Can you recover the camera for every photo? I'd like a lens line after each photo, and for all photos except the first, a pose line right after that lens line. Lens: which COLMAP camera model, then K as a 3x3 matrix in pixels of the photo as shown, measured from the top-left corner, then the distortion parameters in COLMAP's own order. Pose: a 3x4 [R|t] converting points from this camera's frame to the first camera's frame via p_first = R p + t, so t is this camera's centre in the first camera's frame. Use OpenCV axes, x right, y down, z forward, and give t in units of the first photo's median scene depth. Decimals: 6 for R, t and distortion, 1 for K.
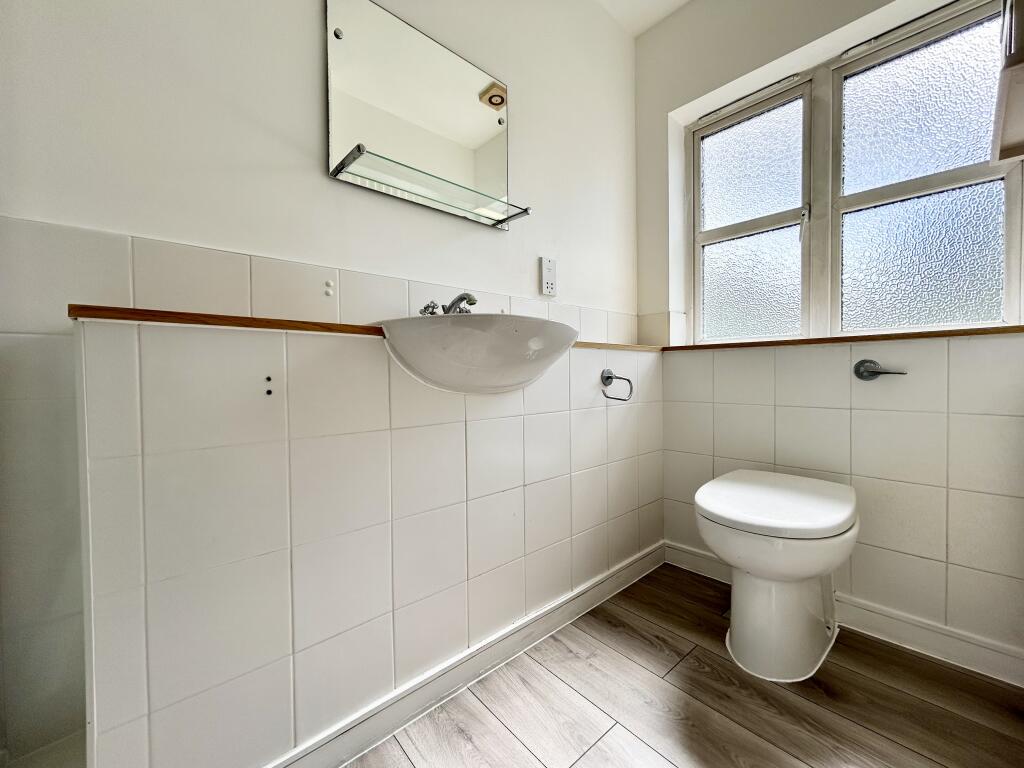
lens RADIAL K [[415.0, 0, 512.1], [0, 415.0, 382.8], [0, 0, 1]] dist [-0.001450, -0.000196]
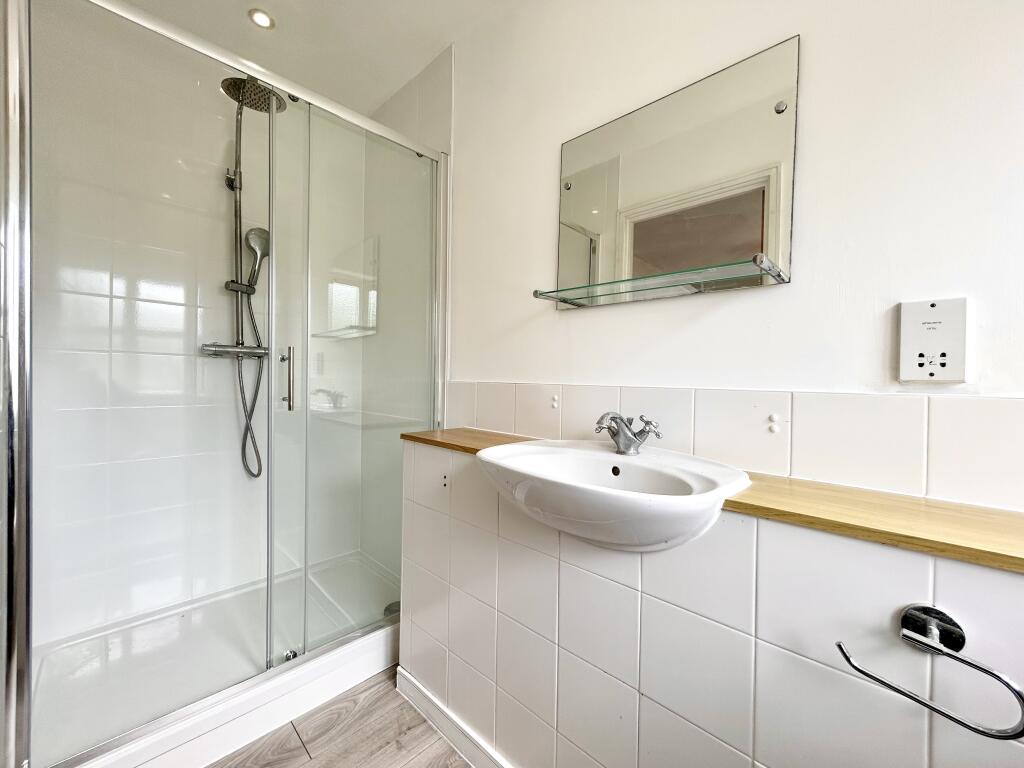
lens RADIAL K [[415.0, 0, 511.7], [0, 415.0, 378.0], [0, 0, 1]] dist [-0.001450, -0.000196]
pose [[0.058813, 0.016879, -0.998126, 0.768728], [-0.037431, 0.999191, 0.014691, -0.309121], [0.997567, 0.036496, 0.059397, 0.791026]]
